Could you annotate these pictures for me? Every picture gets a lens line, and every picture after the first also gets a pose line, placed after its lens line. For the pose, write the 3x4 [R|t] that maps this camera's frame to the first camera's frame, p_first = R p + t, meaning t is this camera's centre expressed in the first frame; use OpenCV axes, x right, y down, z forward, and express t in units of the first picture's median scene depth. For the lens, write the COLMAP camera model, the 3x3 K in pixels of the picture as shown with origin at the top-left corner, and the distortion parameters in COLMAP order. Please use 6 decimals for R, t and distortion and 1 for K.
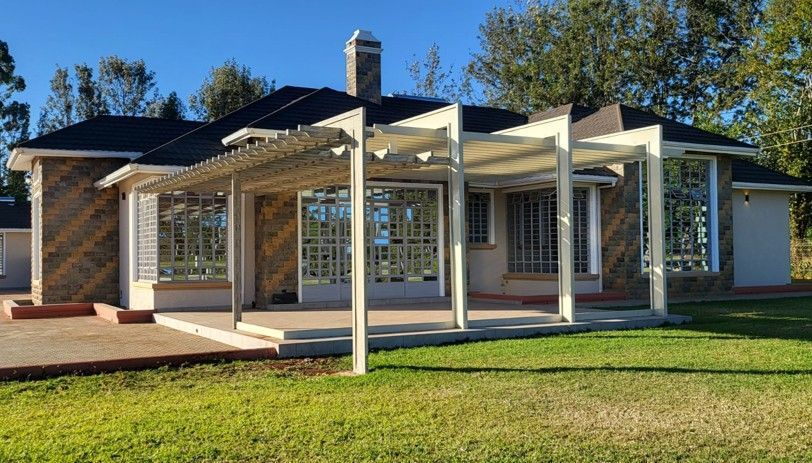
lens RADIAL K [[809.1, 0, 407.4], [0, 809.1, 233.7], [0, 0, 1]] dist [0.010939, 0.000000]
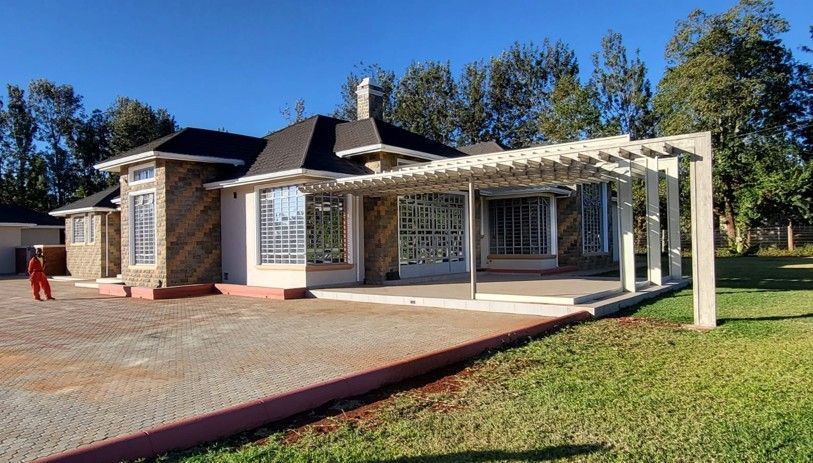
lens RADIAL K [[550.7, 0, 404.9], [0, 550.7, 227.1], [0, 0, 1]] dist [0.005866, -0.005692]
pose [[0.938378, 0.004961, 0.345574, -0.390776], [-0.003285, 0.999980, -0.005436, 0.005116], [-0.345594, 0.003966, 0.938376, 0.134614]]
